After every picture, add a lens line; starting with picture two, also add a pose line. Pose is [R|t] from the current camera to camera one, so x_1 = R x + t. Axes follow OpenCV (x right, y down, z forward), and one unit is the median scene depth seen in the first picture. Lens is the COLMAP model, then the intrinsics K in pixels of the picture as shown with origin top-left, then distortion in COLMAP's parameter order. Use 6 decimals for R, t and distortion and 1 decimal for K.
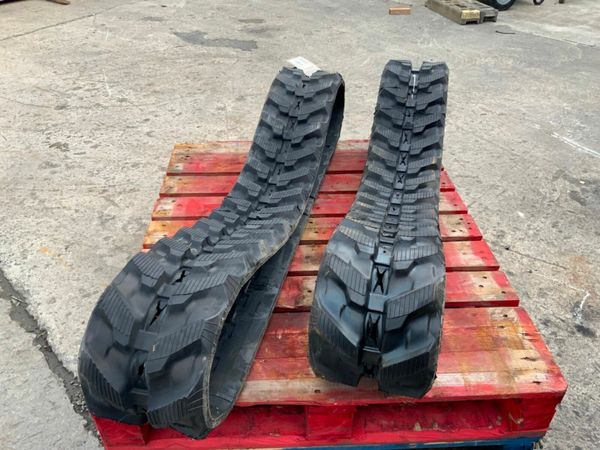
lens RADIAL K [[497.7, 0, 298.3], [0, 497.7, 222.8], [0, 0, 1]] dist [0.062014, -0.135032]
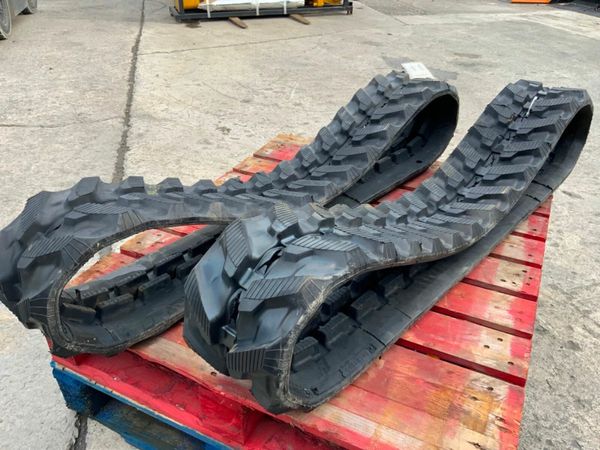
lens RADIAL K [[497.7, 0, 298.3], [0, 497.7, 222.8], [0, 0, 1]] dist [0.062014, -0.135032]
pose [[0.874054, 0.247840, -0.417858, 0.308940], [-0.279940, 0.959880, -0.016242, 0.030080], [0.397068, 0.131172, 0.908367, 0.130016]]
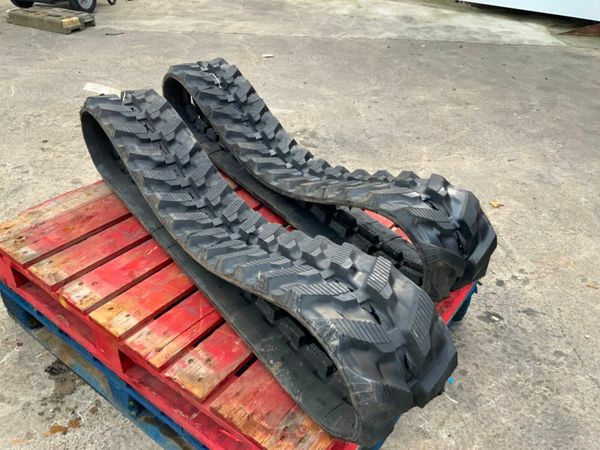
lens RADIAL K [[497.7, 0, 298.3], [0, 497.7, 222.8], [0, 0, 1]] dist [0.062014, -0.135032]
pose [[0.630811, -0.405533, 0.661528, -0.517486], [0.409180, 0.898234, 0.160458, -0.116643], [-0.659279, 0.169466, 0.732552, 0.173668]]
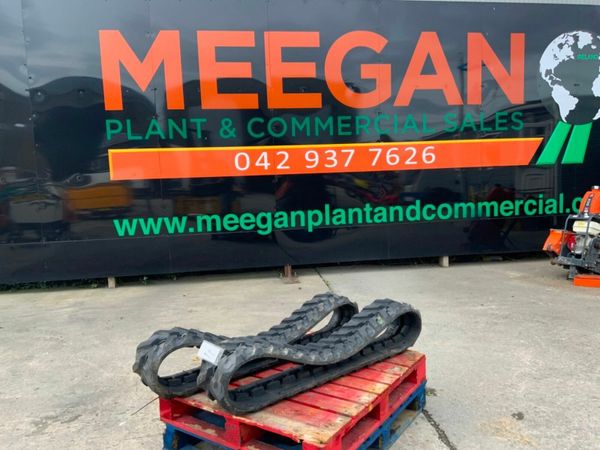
lens RADIAL K [[497.7, 0, 298.3], [0, 497.7, 222.8], [0, 0, 1]] dist [0.062014, -0.135032]
pose [[-0.796710, -0.035965, 0.603291, -0.977509], [0.374564, 0.754011, 0.539601, -1.303480], [-0.474295, 0.655876, -0.587257, 1.611267]]
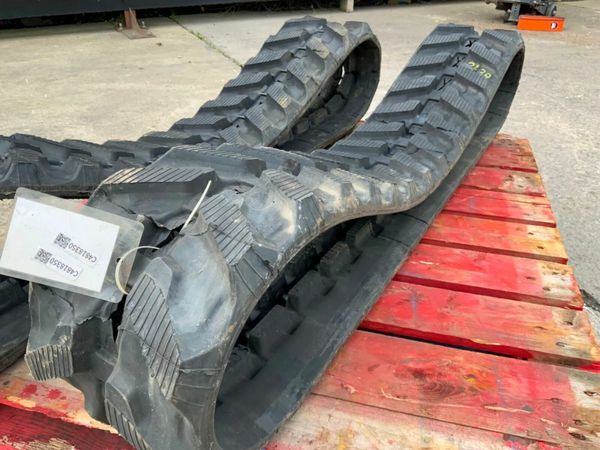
lens RADIAL K [[497.7, 0, 298.3], [0, 497.7, 222.8], [0, 0, 1]] dist [0.062014, -0.135032]
pose [[-0.952948, -0.167230, 0.252831, -0.122272], [0.165257, 0.412614, 0.895790, -0.585716], [-0.254124, 0.895424, -0.365564, 1.193966]]
